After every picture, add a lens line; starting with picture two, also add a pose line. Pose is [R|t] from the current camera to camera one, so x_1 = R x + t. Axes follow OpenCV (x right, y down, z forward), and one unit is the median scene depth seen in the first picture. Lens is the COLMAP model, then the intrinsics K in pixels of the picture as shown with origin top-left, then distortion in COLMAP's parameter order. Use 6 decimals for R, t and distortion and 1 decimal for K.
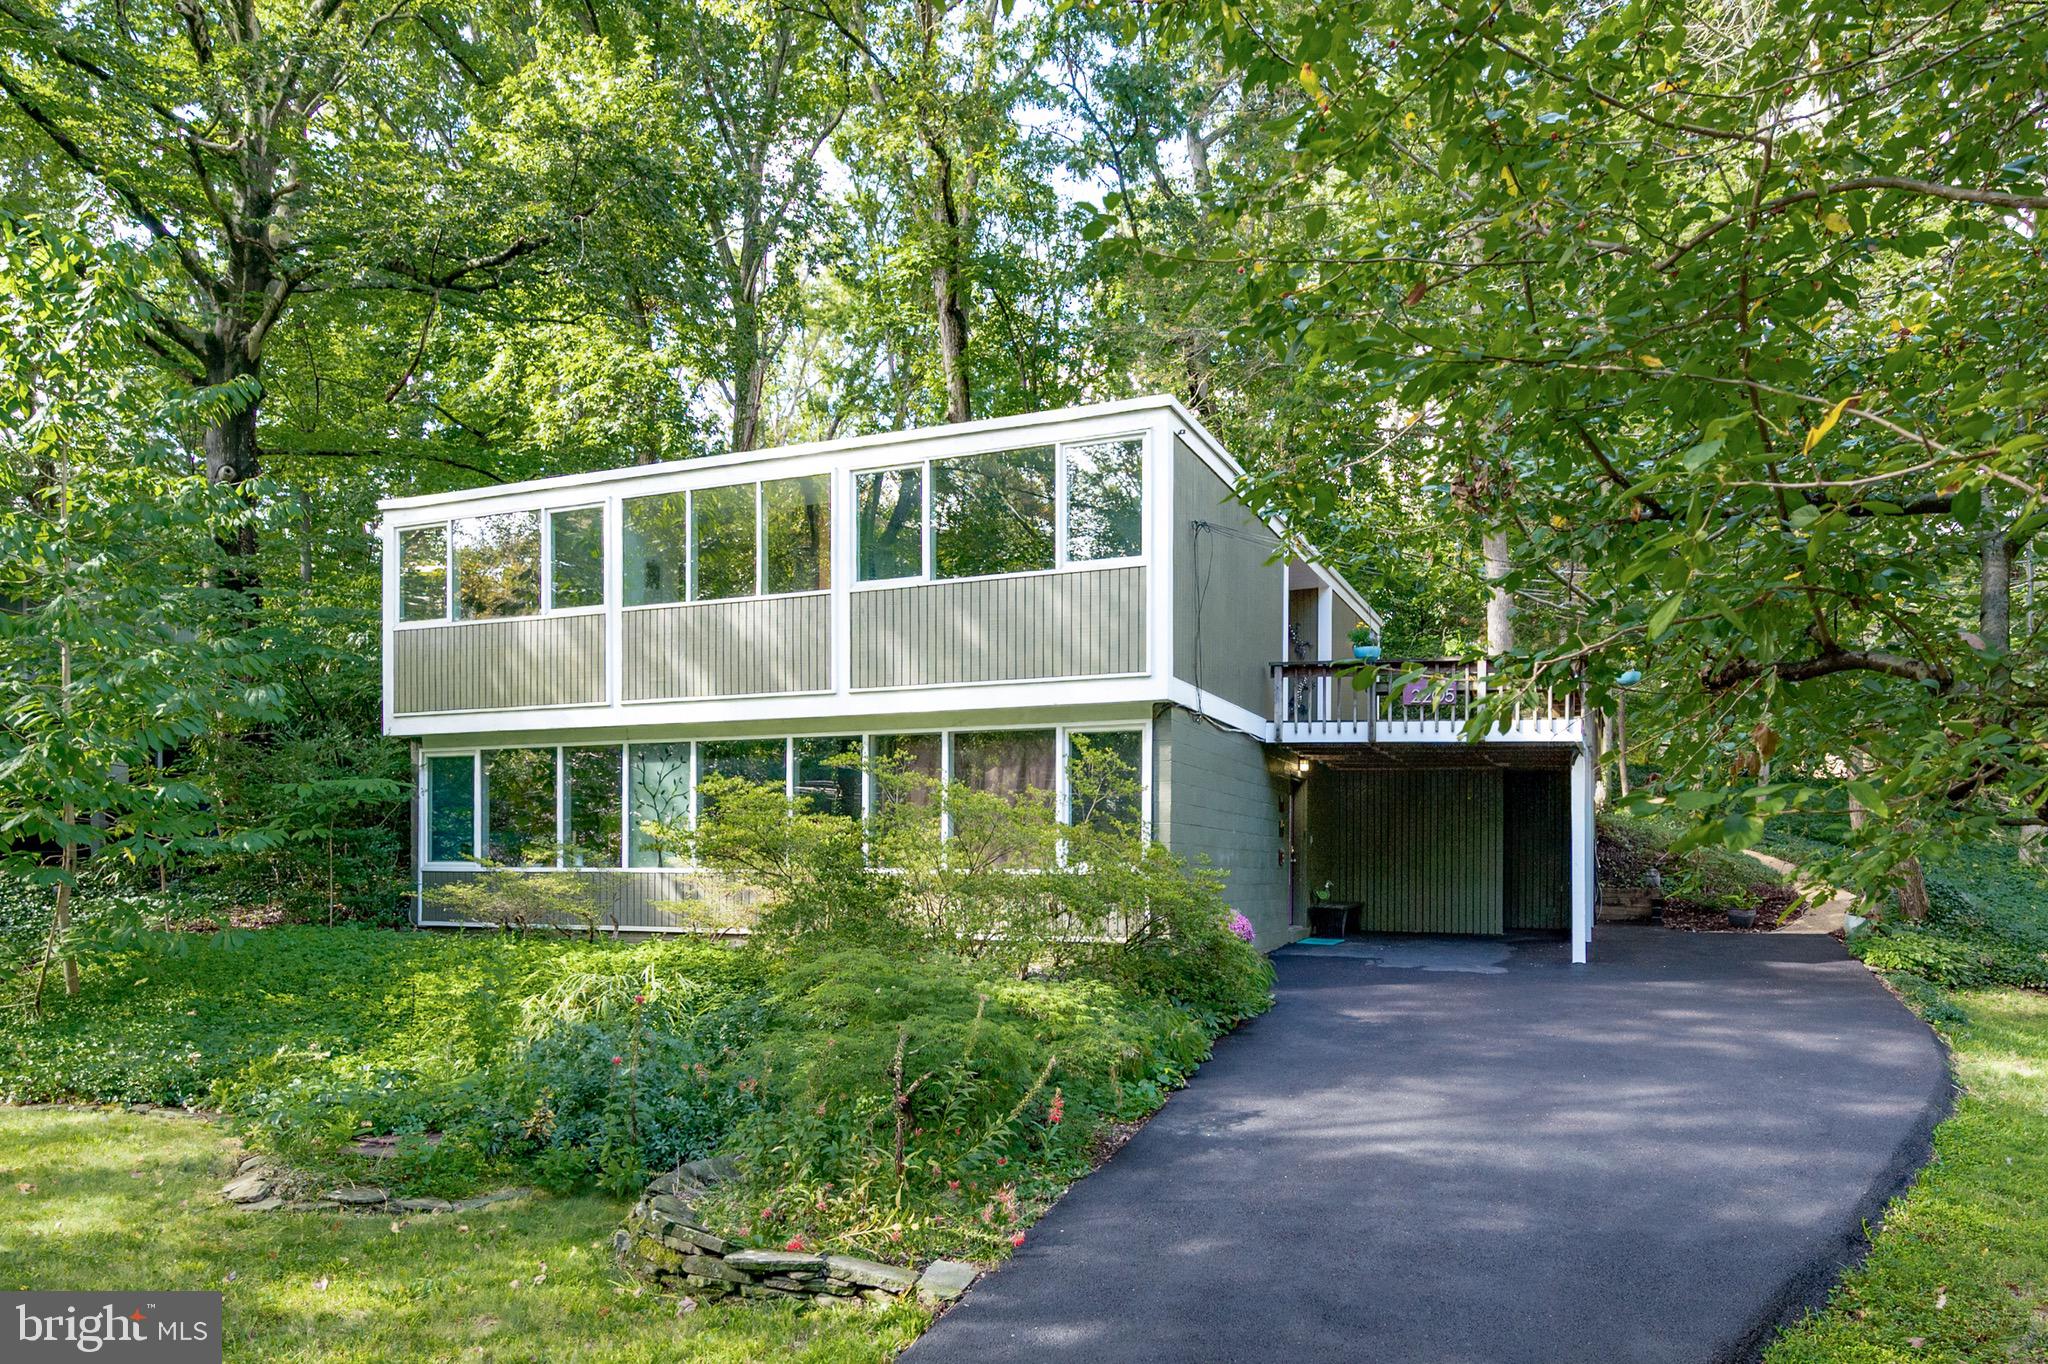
lens RADIAL K [[977.8, 0, 1032.1], [0, 977.8, 777.6], [0, 0, 1]] dist [-0.002014, -0.000304]
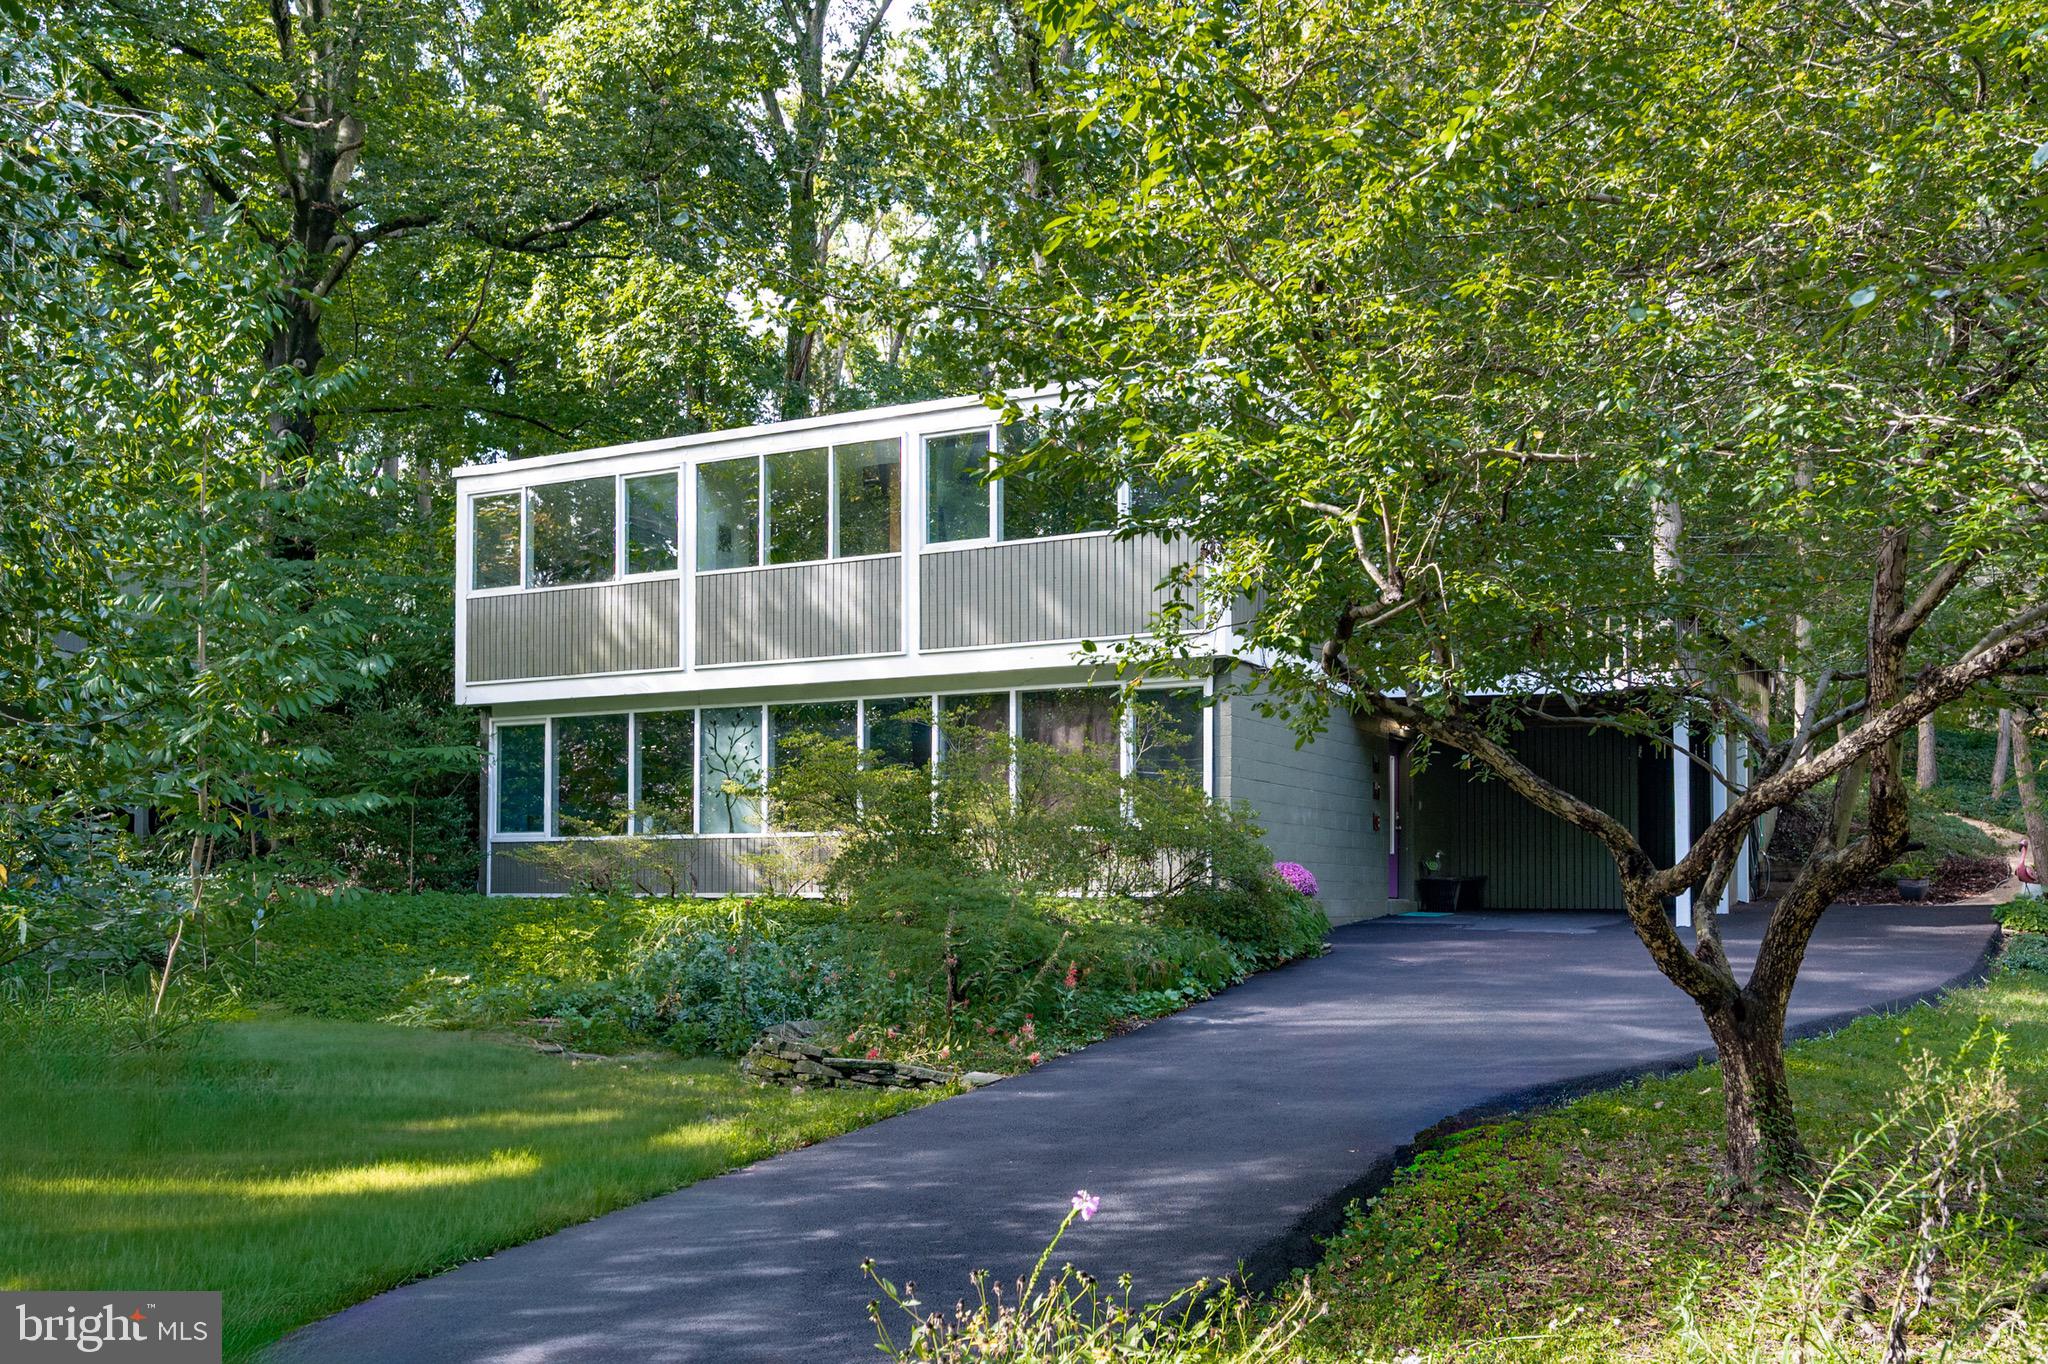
lens RADIAL K [[1593.5, 0, 1022.5], [0, 1593.5, 628.1], [0, 0, 1]] dist [-0.000623, -0.002423]
pose [[0.991373, -0.019611, -0.129594, 0.122563], [0.006927, 0.995201, -0.097604, 0.044501], [0.130887, 0.095864, 0.986752, -0.565759]]
